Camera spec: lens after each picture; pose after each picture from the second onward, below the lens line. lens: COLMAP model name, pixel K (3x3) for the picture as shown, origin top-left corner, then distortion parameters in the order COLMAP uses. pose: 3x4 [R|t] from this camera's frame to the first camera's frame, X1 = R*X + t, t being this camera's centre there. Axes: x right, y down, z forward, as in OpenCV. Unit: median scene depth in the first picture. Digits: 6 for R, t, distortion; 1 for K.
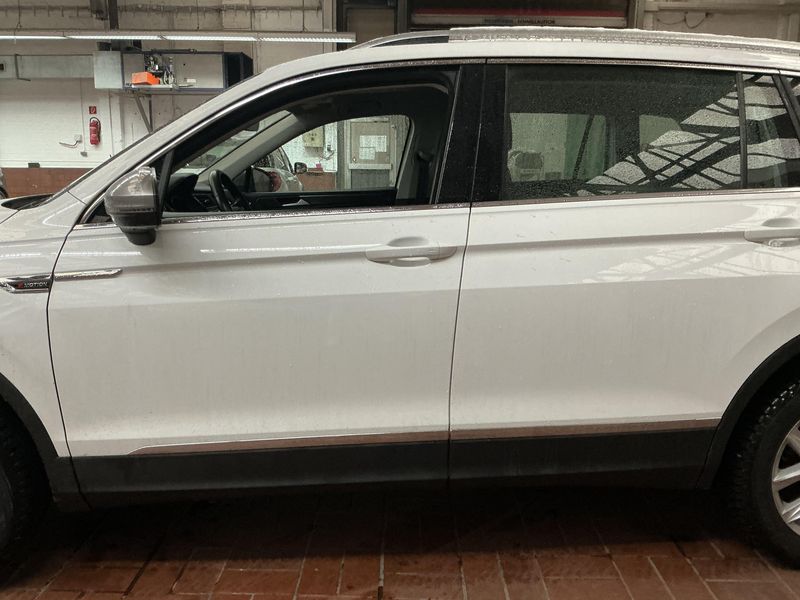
lens RADIAL K [[681.4, 0, 400.0], [0, 681.4, 300.0], [0, 0, 1]] dist [0.008954, -0.056518]
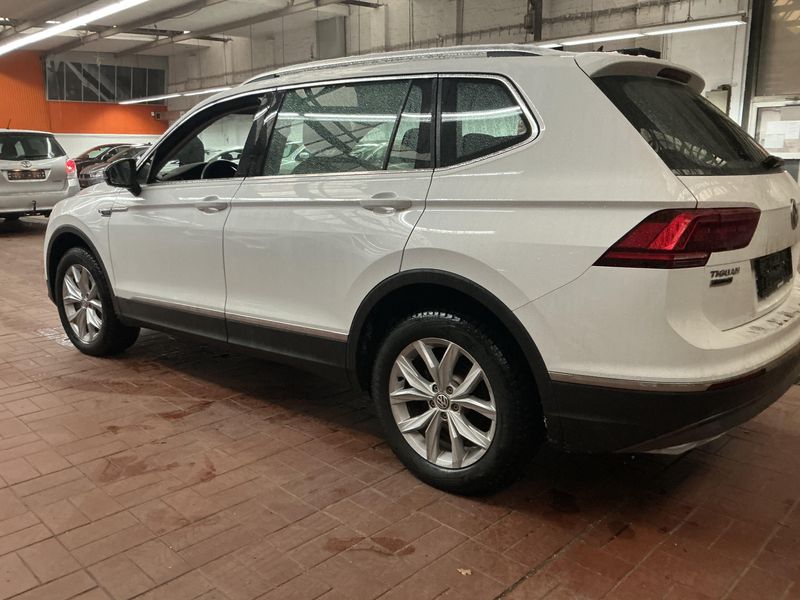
lens RADIAL K [[670.3, 0, 400.0], [0, 670.3, 300.0], [0, 0, 1]] dist [0.081719, -0.145614]
pose [[0.717490, 0.130428, -0.684249, 0.283524], [-0.123729, 0.990556, 0.059075, 0.001853], [0.685492, 0.042275, 0.726852, 0.014442]]
